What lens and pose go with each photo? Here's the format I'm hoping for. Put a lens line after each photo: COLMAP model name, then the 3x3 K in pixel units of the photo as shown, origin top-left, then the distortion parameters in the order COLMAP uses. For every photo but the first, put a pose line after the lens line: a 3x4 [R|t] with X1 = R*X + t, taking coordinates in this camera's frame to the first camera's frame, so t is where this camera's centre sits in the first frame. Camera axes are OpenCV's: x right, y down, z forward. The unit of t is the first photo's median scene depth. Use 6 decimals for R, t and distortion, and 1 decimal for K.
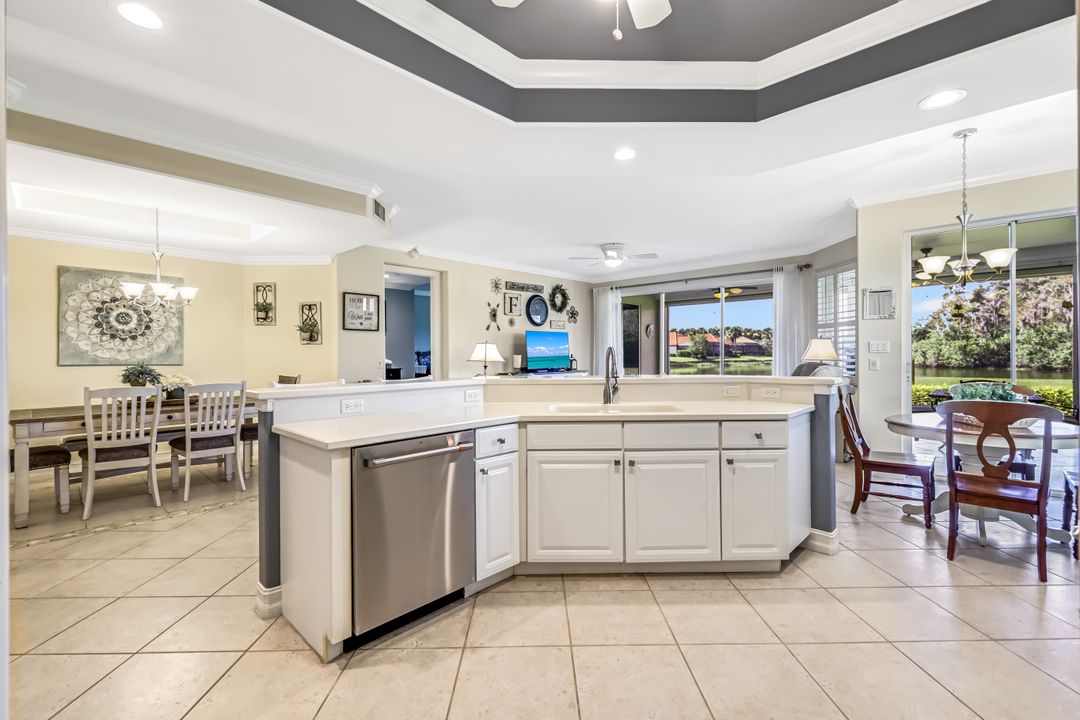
lens RADIAL K [[472.0, 0, 540.0], [0, 472.0, 352.0], [0, 0, 1]] dist [0.007768, -0.001342]
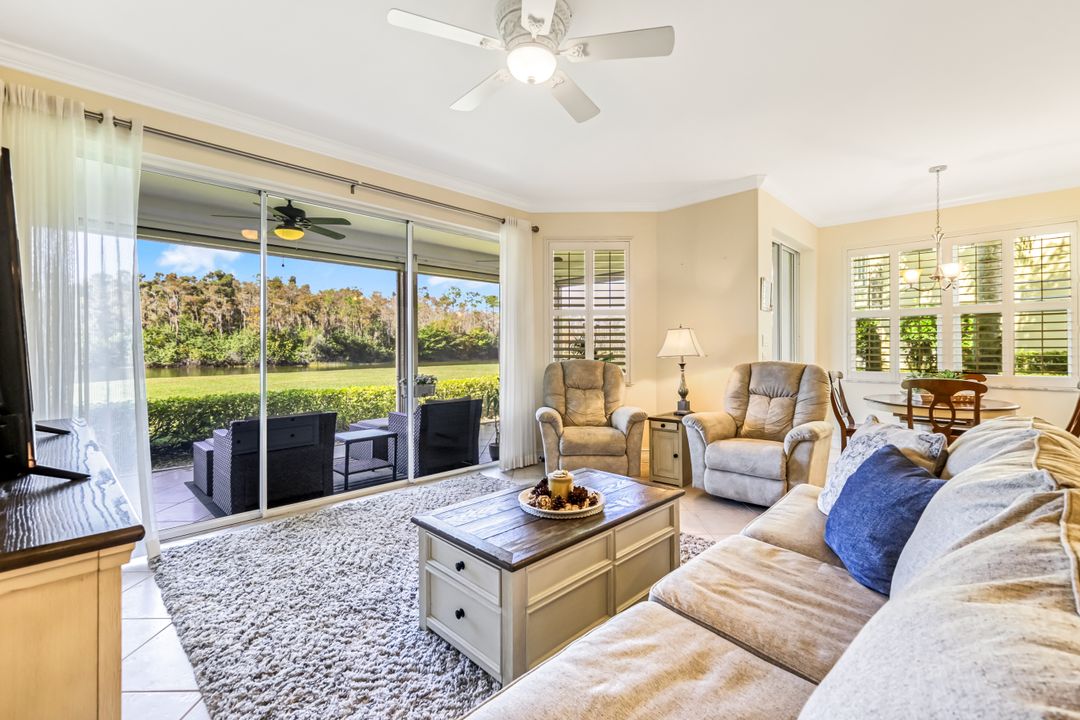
lens RADIAL K [[472.0, 0, 539.5], [0, 472.0, 350.8], [0, 0, 1]] dist [0.007768, -0.001342]
pose [[0.006027, 0.000903, 0.999981, -0.218196], [-0.000383, 1.000000, -0.000901, 0.010739], [-0.999982, -0.000377, 0.006028, 1.256875]]
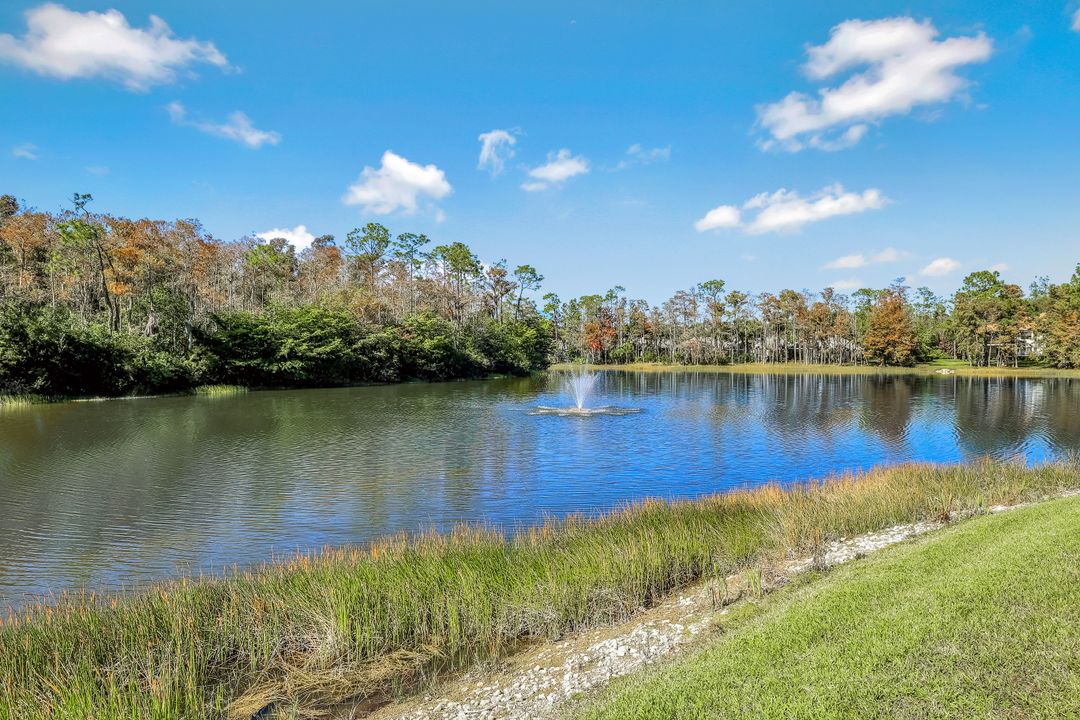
lens RADIAL K [[652.5, 0, 538.6], [0, 652.5, 356.6], [0, 0, 1]] dist [-0.003461, -0.000115]
pose [[0.007824, 0.002141, 0.999967, 6.960574], [-0.001195, 0.999997, -0.002132, -0.064186], [-0.999969, -0.001178, 0.007826, 1.629775]]
